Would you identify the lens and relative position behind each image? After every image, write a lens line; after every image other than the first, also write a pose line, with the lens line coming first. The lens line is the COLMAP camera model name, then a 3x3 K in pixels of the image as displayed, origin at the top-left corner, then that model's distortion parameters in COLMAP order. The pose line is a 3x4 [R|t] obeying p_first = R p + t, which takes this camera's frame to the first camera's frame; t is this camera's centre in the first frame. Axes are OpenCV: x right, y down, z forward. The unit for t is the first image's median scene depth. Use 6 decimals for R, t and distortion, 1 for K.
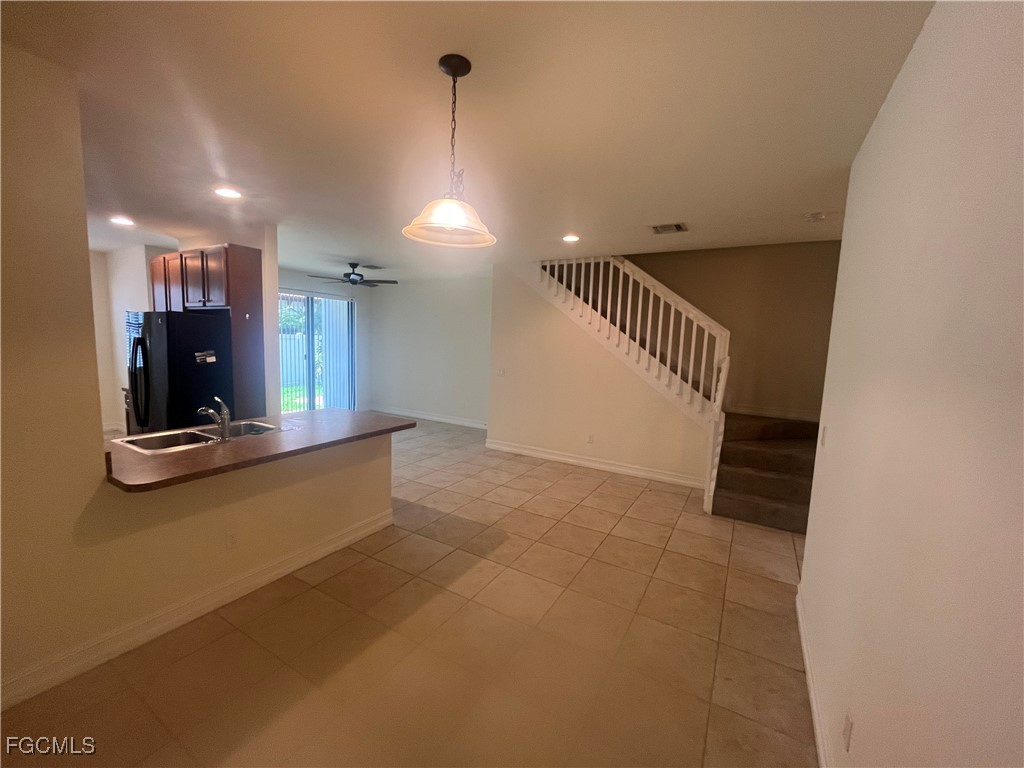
lens RADIAL K [[413.3, 0, 509.4], [0, 413.3, 386.3], [0, 0, 1]] dist [-0.000087, -0.000217]
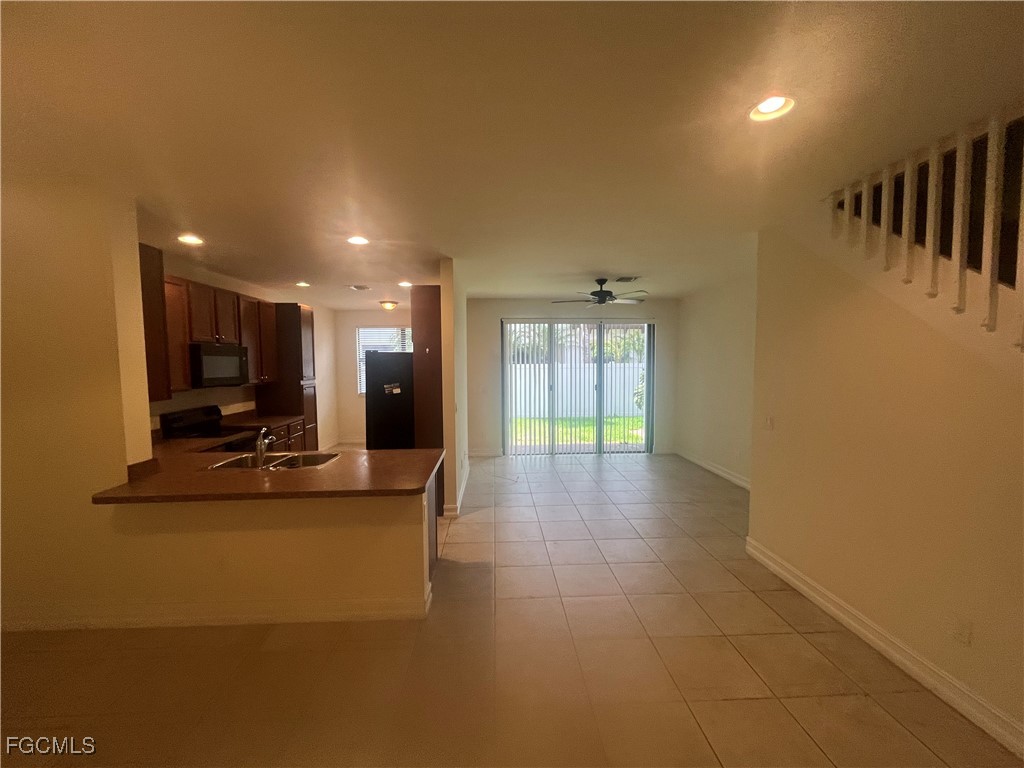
lens RADIAL K [[413.3, 0, 511.2], [0, 413.3, 382.5], [0, 0, 1]] dist [-0.000087, -0.000217]
pose [[0.545165, 0.004532, -0.838316, 0.278667], [-0.065820, 0.997130, -0.037412, -0.047693], [0.835741, 0.075573, 0.543899, 0.463774]]
